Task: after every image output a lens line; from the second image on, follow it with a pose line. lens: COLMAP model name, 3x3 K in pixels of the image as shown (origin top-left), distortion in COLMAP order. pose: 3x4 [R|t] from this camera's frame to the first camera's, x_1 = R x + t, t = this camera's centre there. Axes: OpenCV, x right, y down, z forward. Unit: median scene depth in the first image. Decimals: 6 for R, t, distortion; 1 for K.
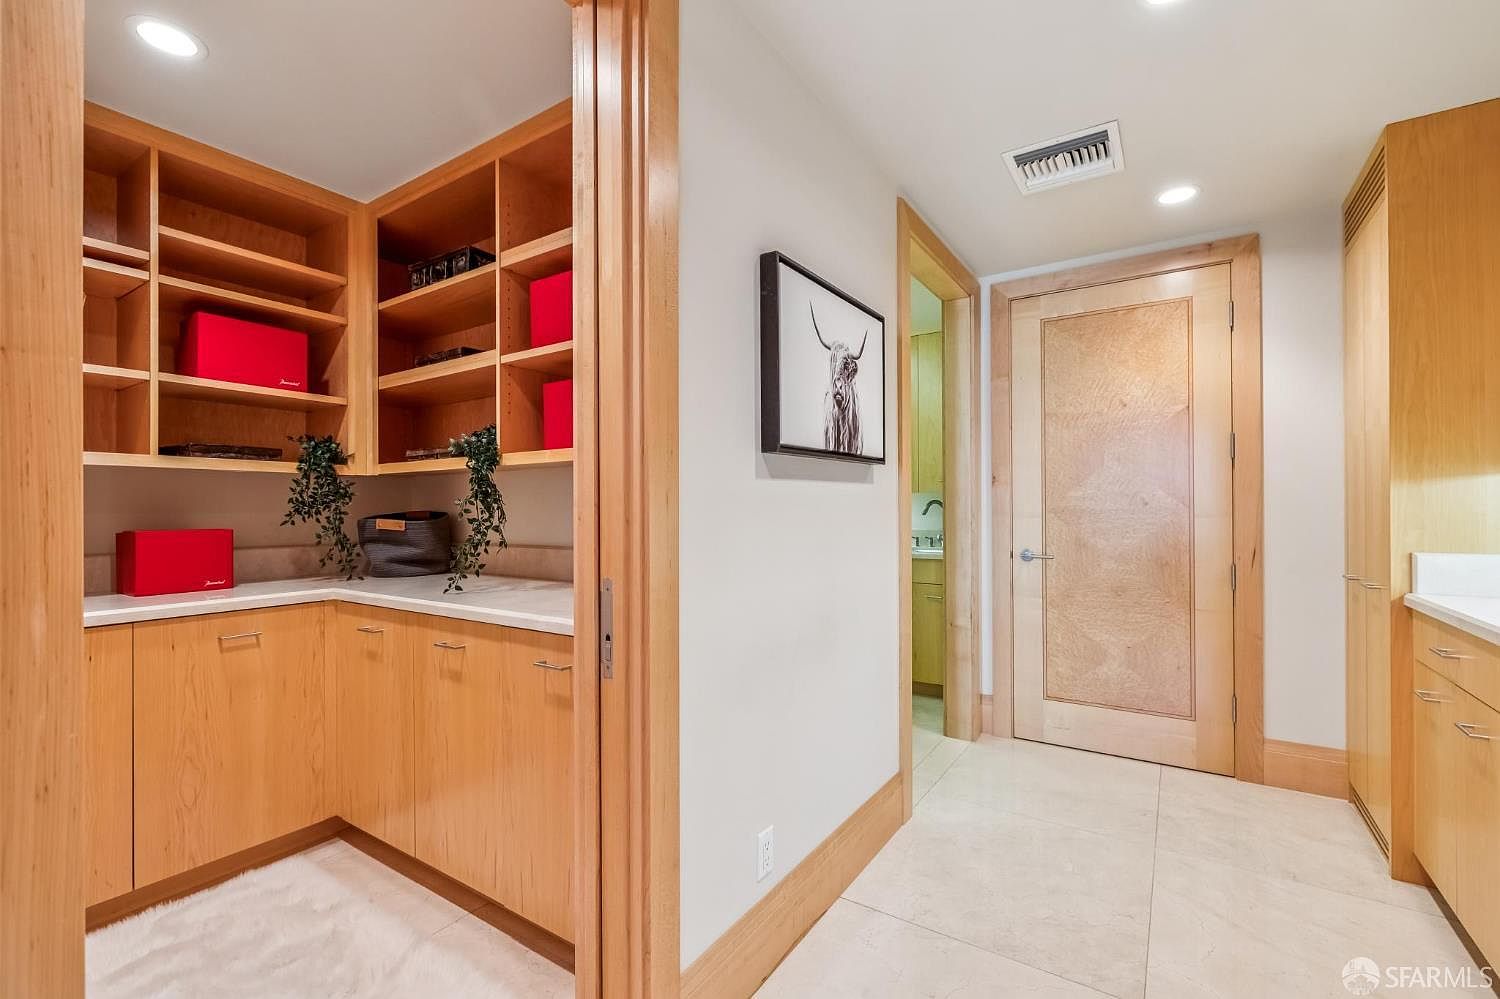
lens RADIAL K [[634.2, 0, 750.3], [0, 634.2, 502.7], [0, 0, 1]] dist [-0.001378, -0.000046]
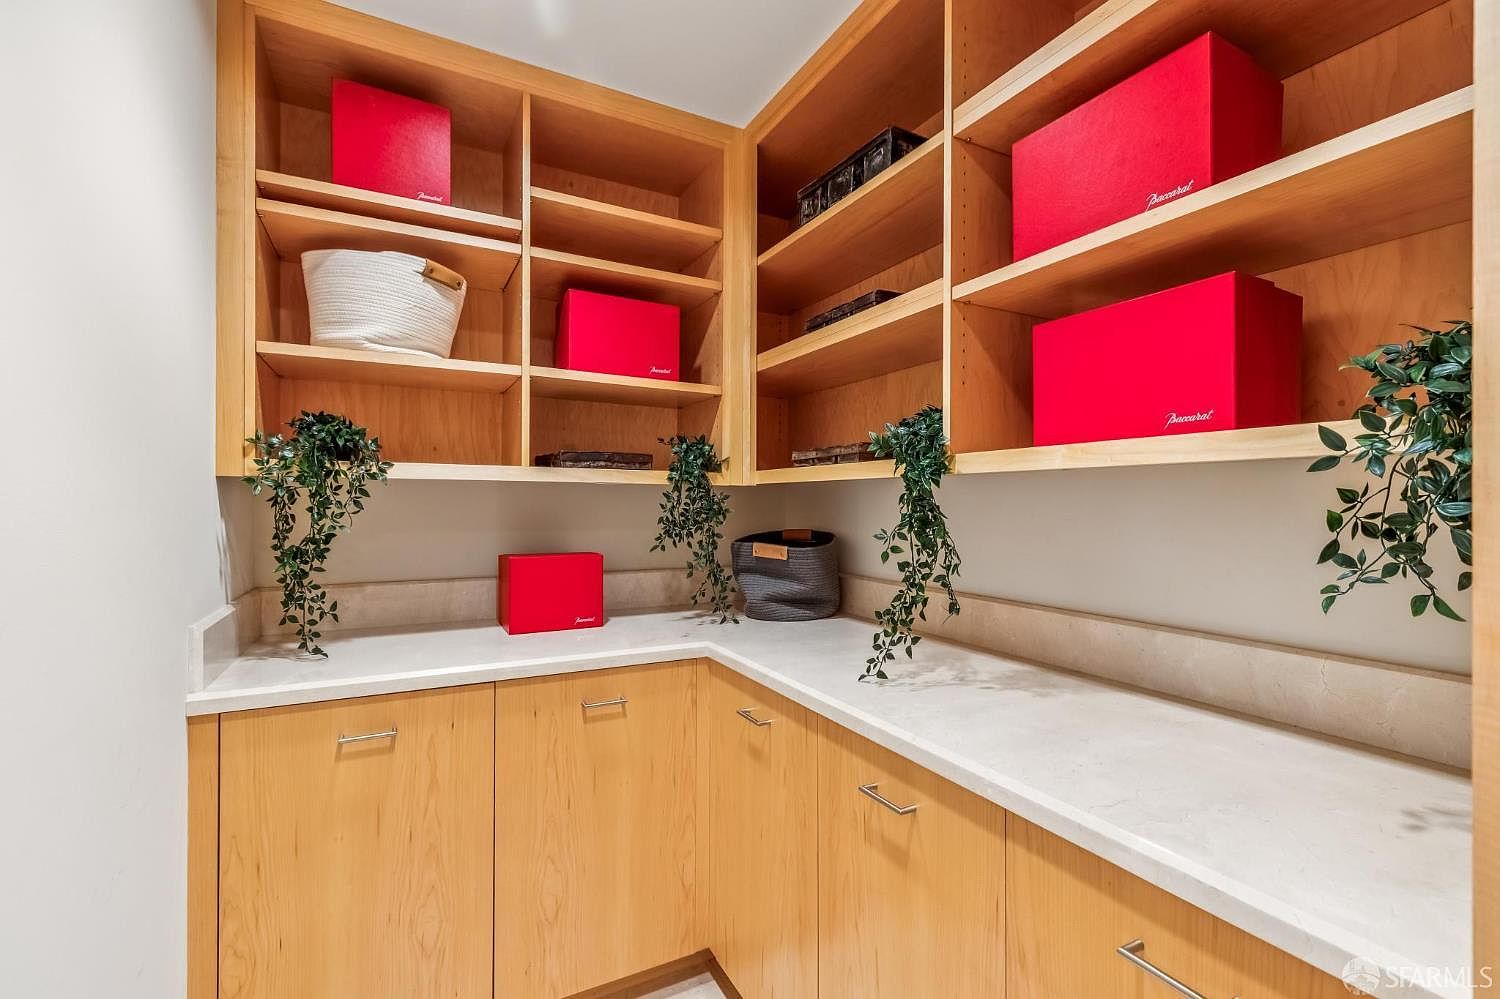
lens RADIAL K [[656.1, 0, 750.0], [0, 656.1, 499.5], [0, 0, 1]] dist [0.000990, 0.000090]
pose [[0.877671, 0.007031, -0.479212, -0.230442], [-0.005445, 0.999974, 0.004699, -0.031990], [0.479233, -0.001515, 0.877687, 0.327325]]
